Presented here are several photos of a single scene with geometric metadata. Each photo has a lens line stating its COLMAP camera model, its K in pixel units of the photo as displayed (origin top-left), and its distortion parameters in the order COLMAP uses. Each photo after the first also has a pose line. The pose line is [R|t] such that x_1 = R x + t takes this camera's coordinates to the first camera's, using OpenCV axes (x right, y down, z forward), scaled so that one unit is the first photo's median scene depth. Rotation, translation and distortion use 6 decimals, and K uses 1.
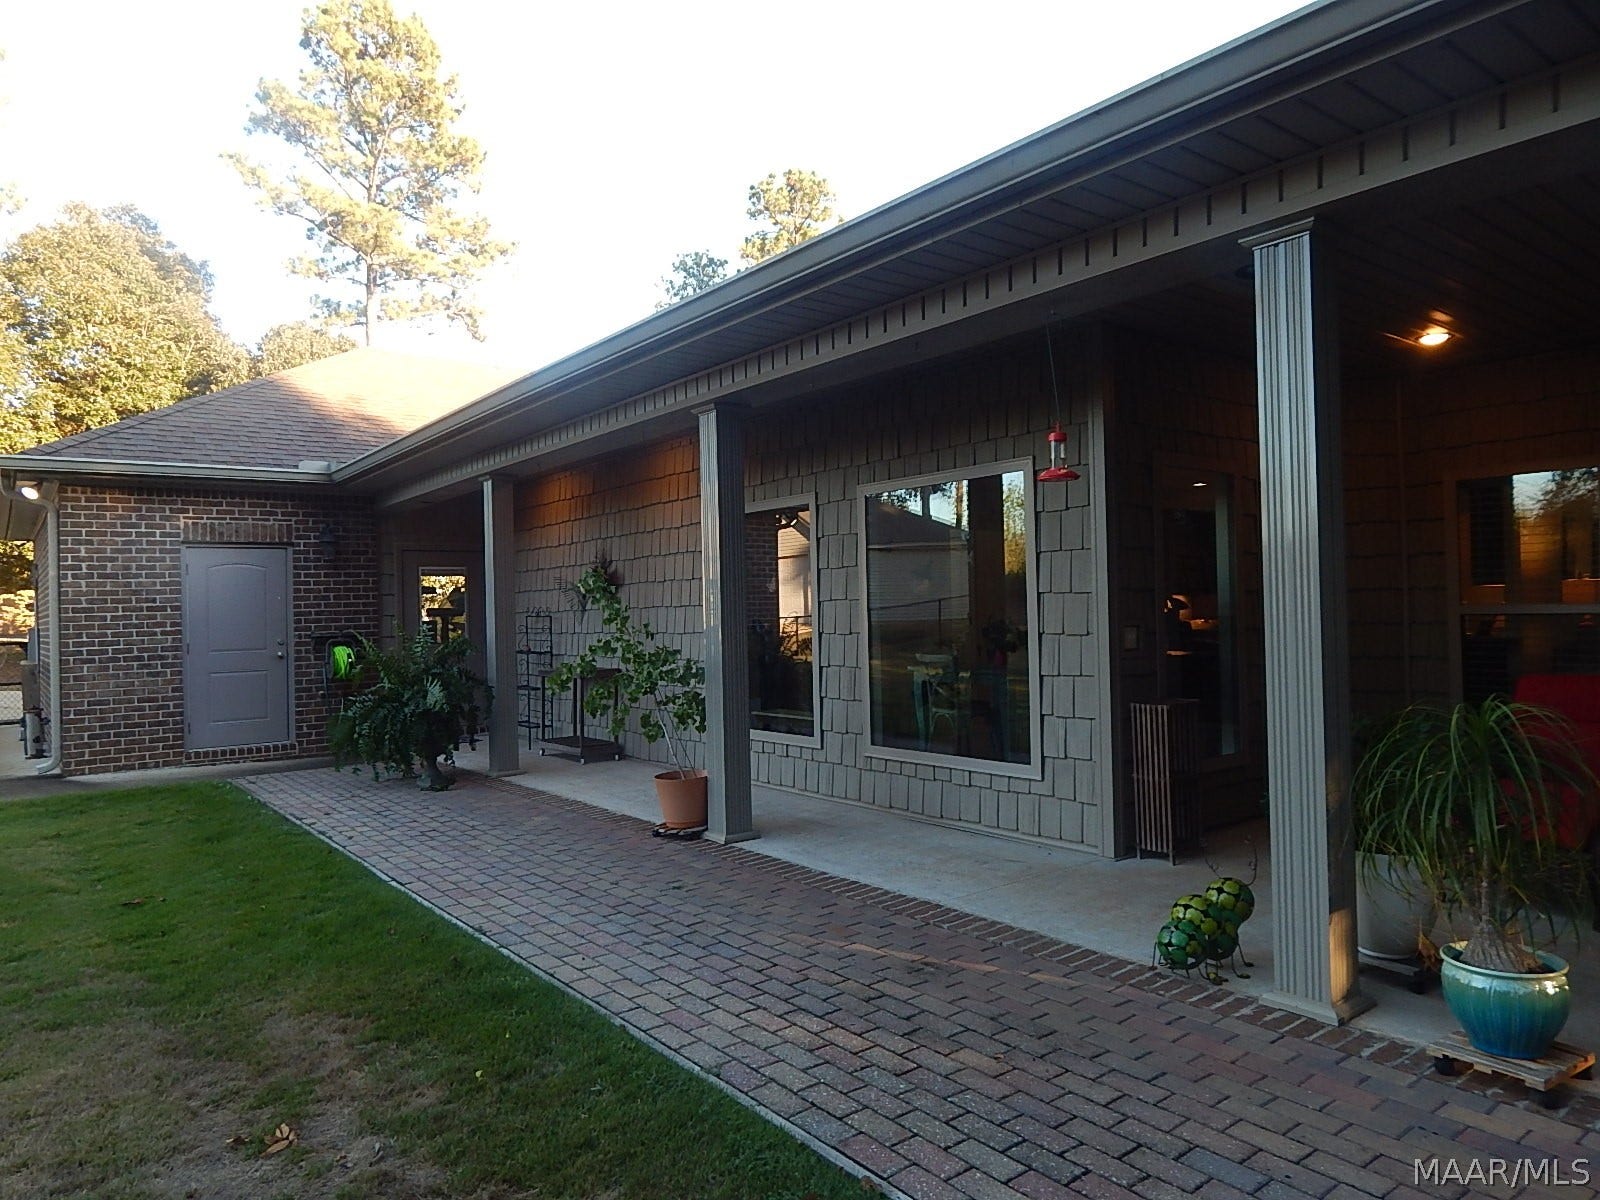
lens RADIAL K [[1057.4, 0, 801.5], [0, 1057.4, 588.8], [0, 0, 1]] dist [0.009752, -0.012536]
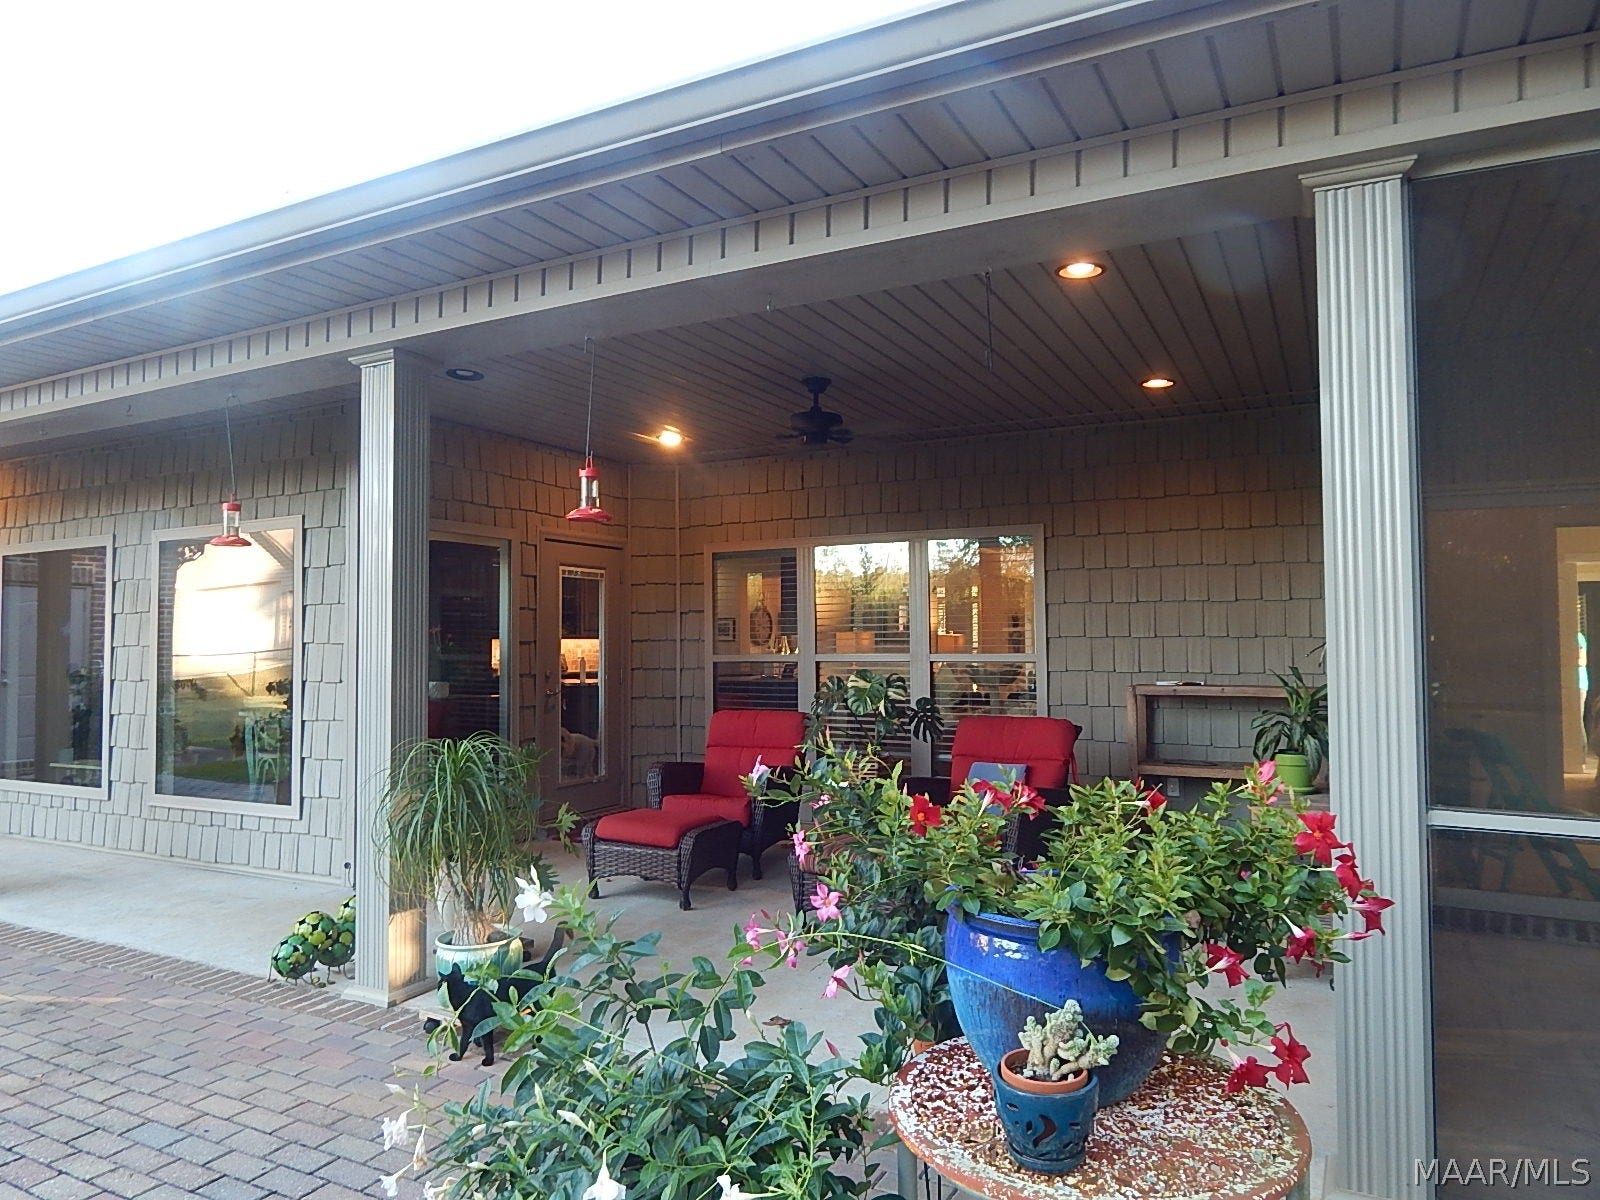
lens RADIAL K [[1054.3, 0, 802.4], [0, 1054.3, 589.2], [0, 0, 1]] dist [0.002564, -0.007416]
pose [[0.908929, 0.029373, 0.415914, 0.308823], [-0.014693, 0.999152, -0.038453, -0.022175], [-0.416691, 0.028840, 0.908590, -0.233987]]
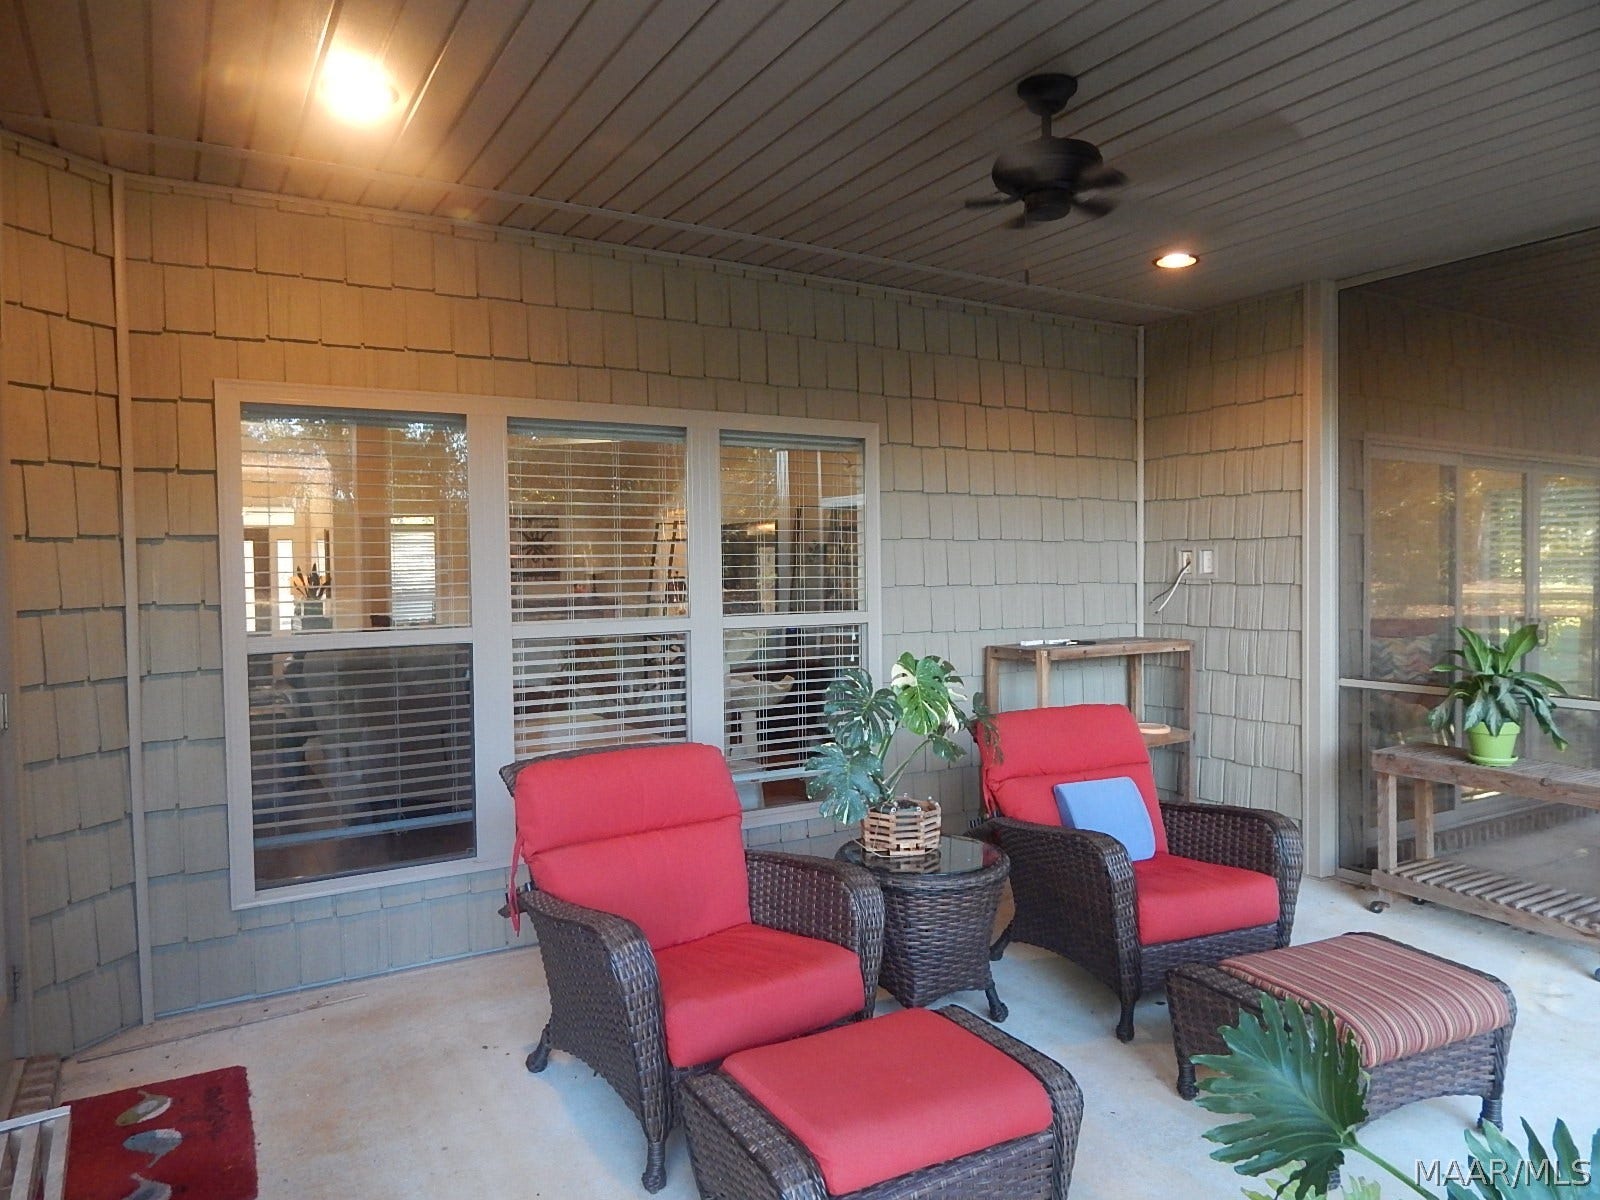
lens RADIAL K [[1057.4, 0, 801.5], [0, 1057.4, 588.8], [0, 0, 1]] dist [0.009752, -0.012536]
pose [[0.129315, -0.010882, 0.991544, 0.189143], [-0.003954, 0.999926, 0.011489, -0.026150], [-0.991596, -0.005407, 0.129263, 0.977782]]
